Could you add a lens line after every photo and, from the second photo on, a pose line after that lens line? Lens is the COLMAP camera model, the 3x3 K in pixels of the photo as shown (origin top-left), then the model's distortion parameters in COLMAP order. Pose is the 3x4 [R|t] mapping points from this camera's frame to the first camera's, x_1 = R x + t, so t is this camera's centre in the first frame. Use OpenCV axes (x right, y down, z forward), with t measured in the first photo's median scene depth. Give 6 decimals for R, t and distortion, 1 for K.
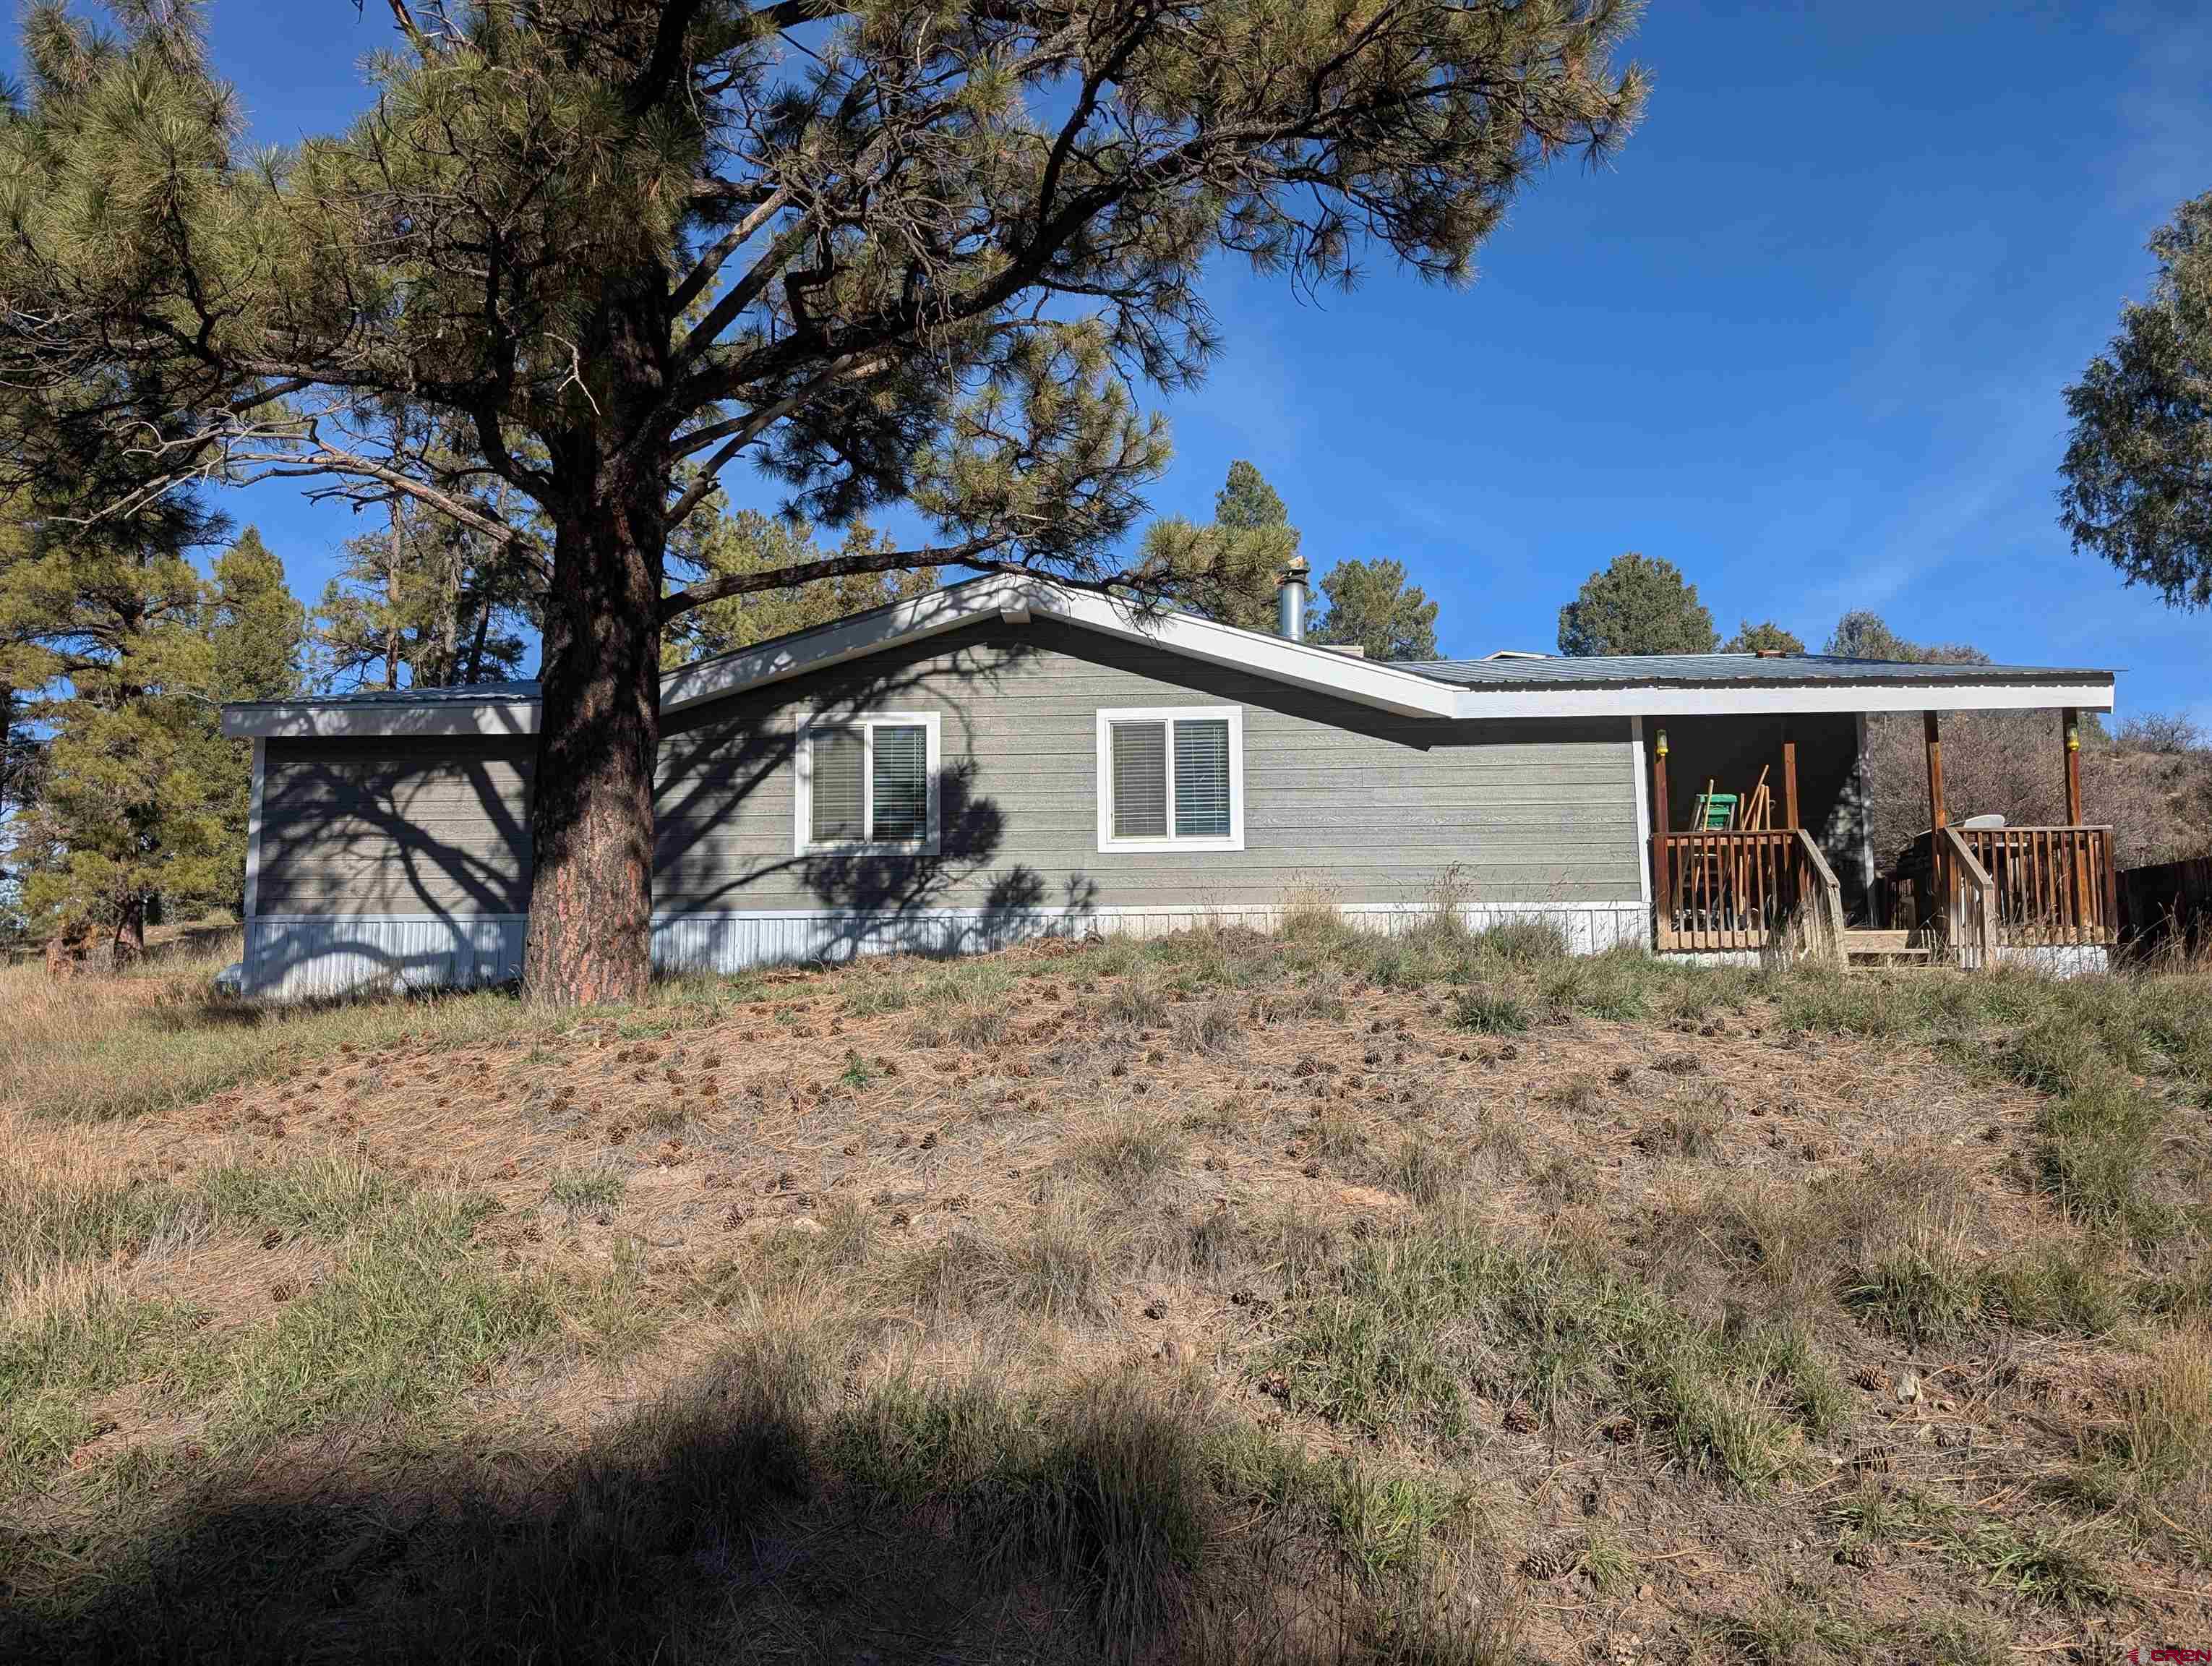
lens RADIAL K [[1565.3, 0, 1106.0], [0, 1565.3, 833.0], [0, 0, 1]] dist [0.004453, -0.022166]
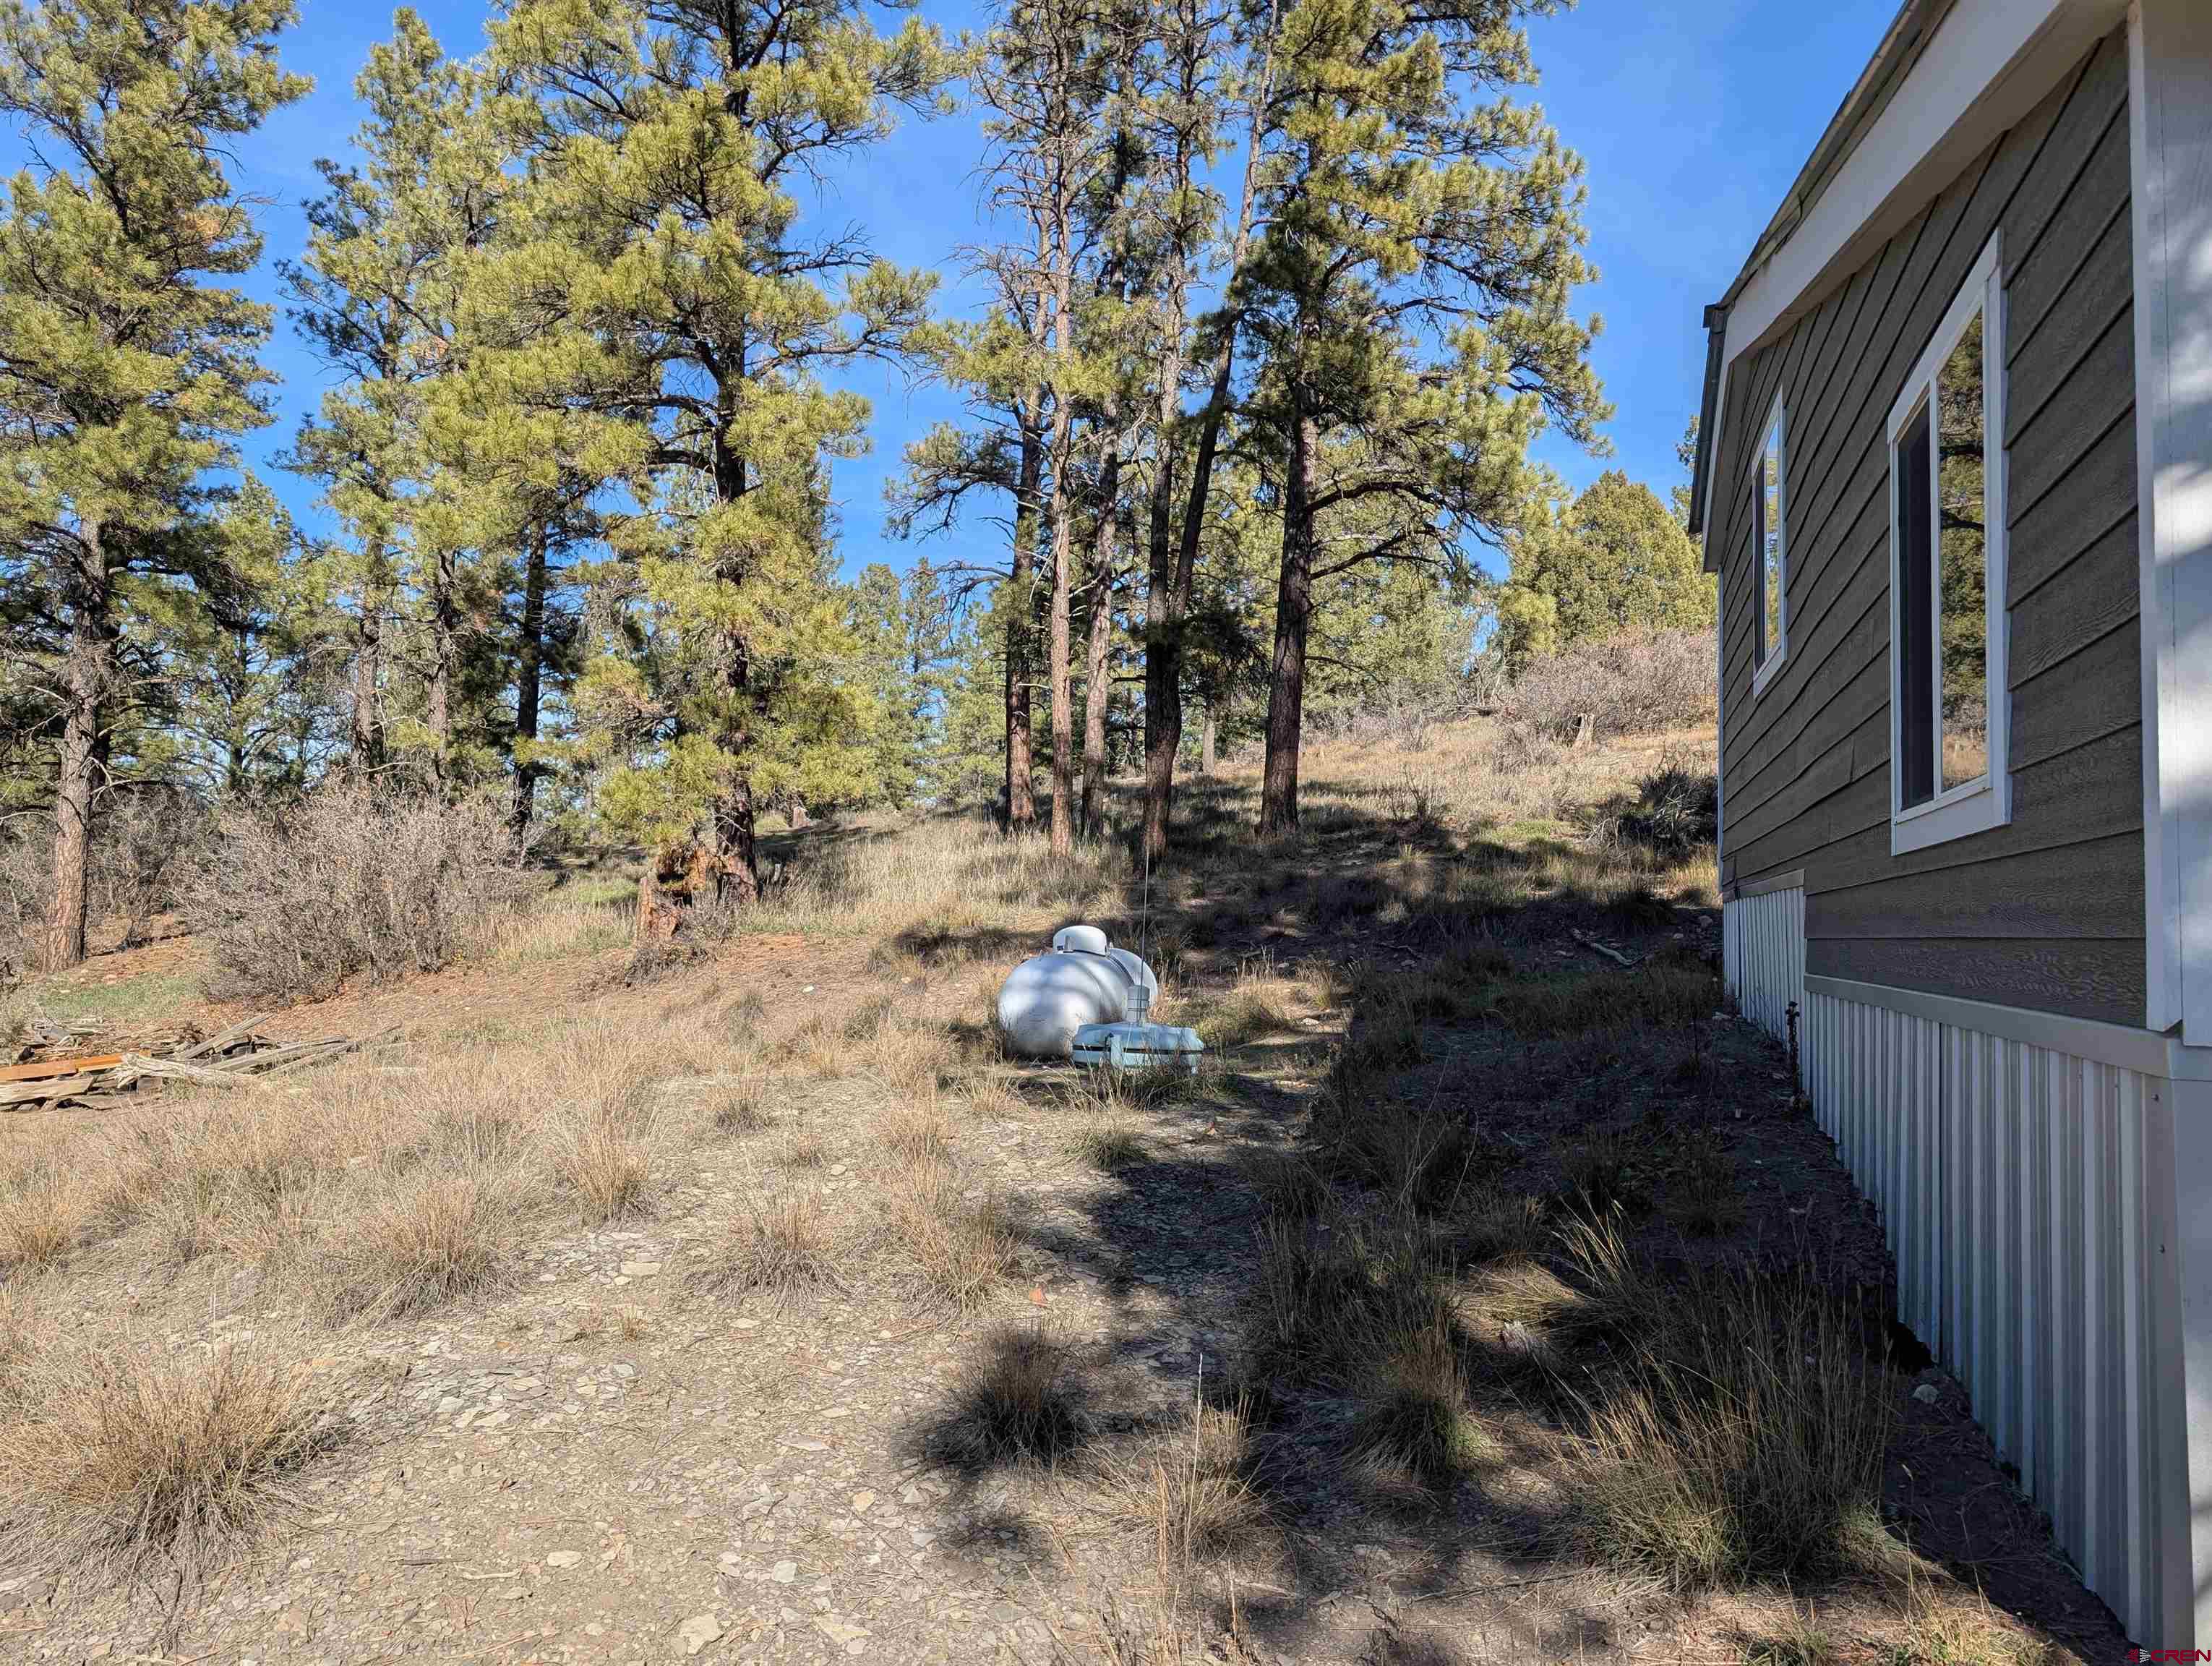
lens RADIAL K [[1565.3, 0, 1106.0], [0, 1565.3, 833.0], [0, 0, 1]] dist [0.004453, -0.022166]
pose [[0.966741, 0.009673, -0.255576, -0.624092], [0.007476, 0.997789, 0.066043, 0.019906], [0.255649, -0.065758, 0.964531, 0.818523]]
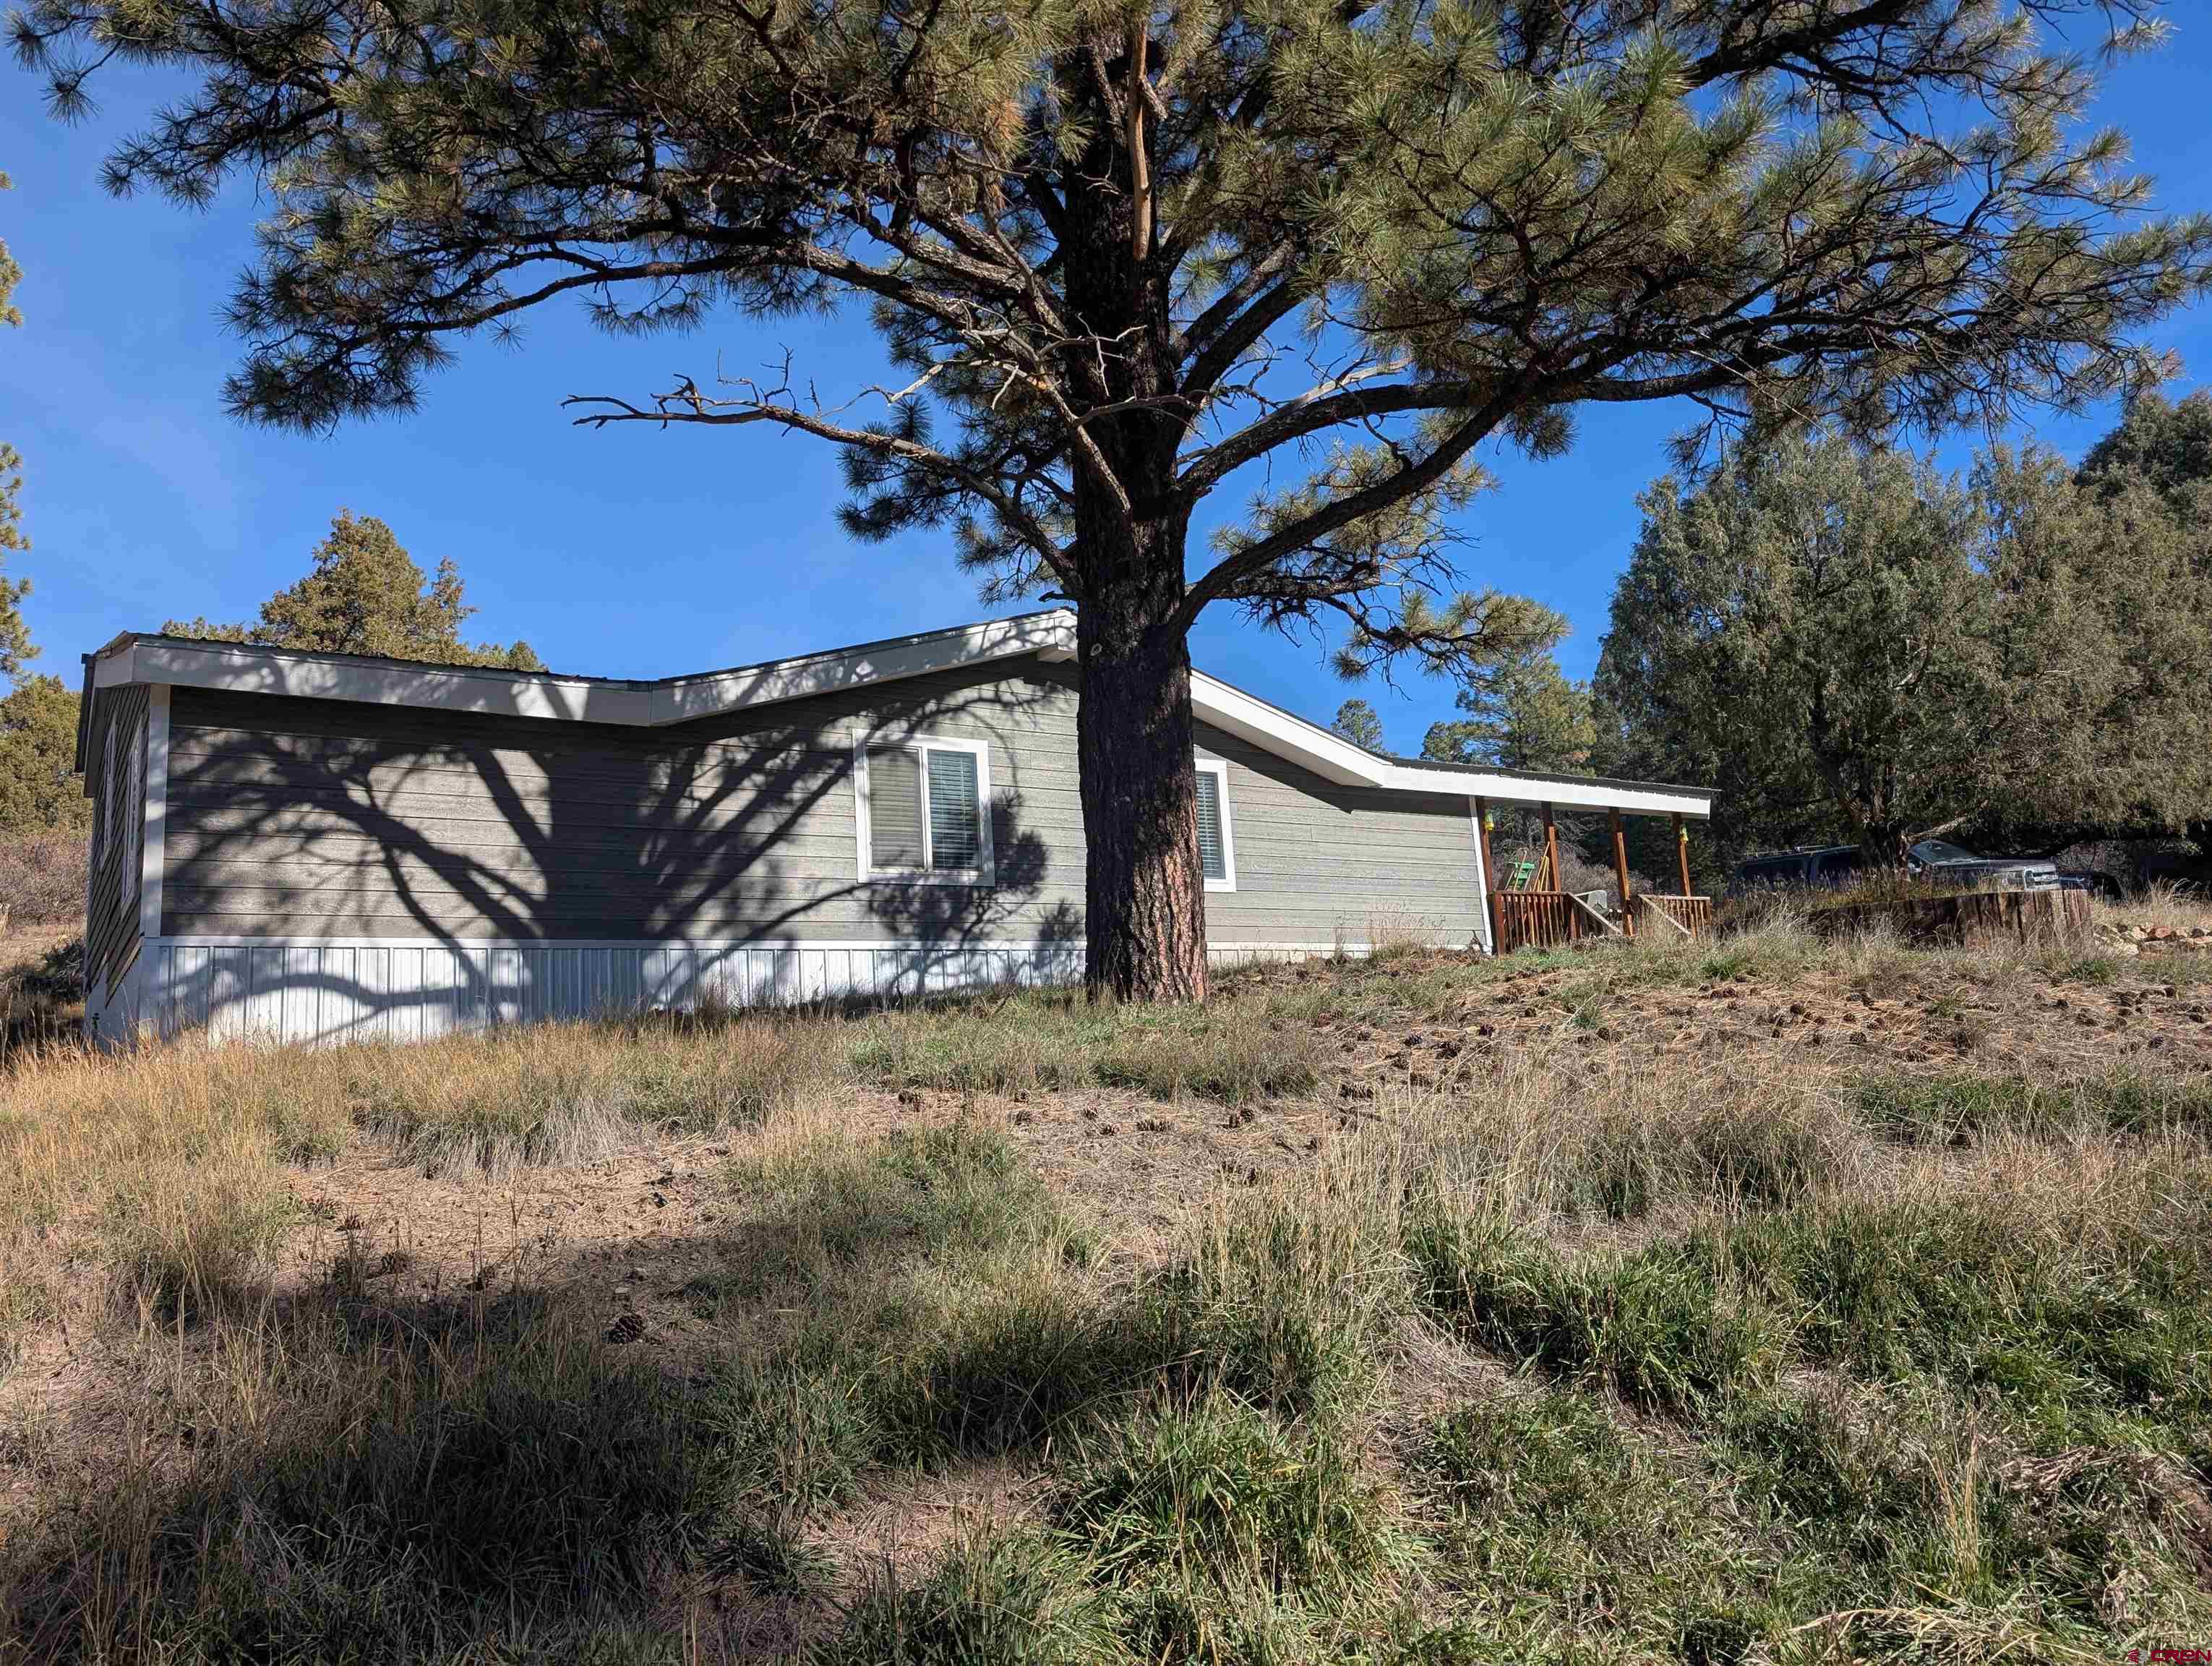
lens RADIAL K [[1565.3, 0, 1106.0], [0, 1565.3, 833.0], [0, 0, 1]] dist [0.004453, -0.022166]
pose [[0.796157, 0.058715, 0.602235, -0.634907], [-0.015166, 0.996905, -0.077144, 0.054832], [-0.604900, 0.052285, 0.794583, 0.177691]]
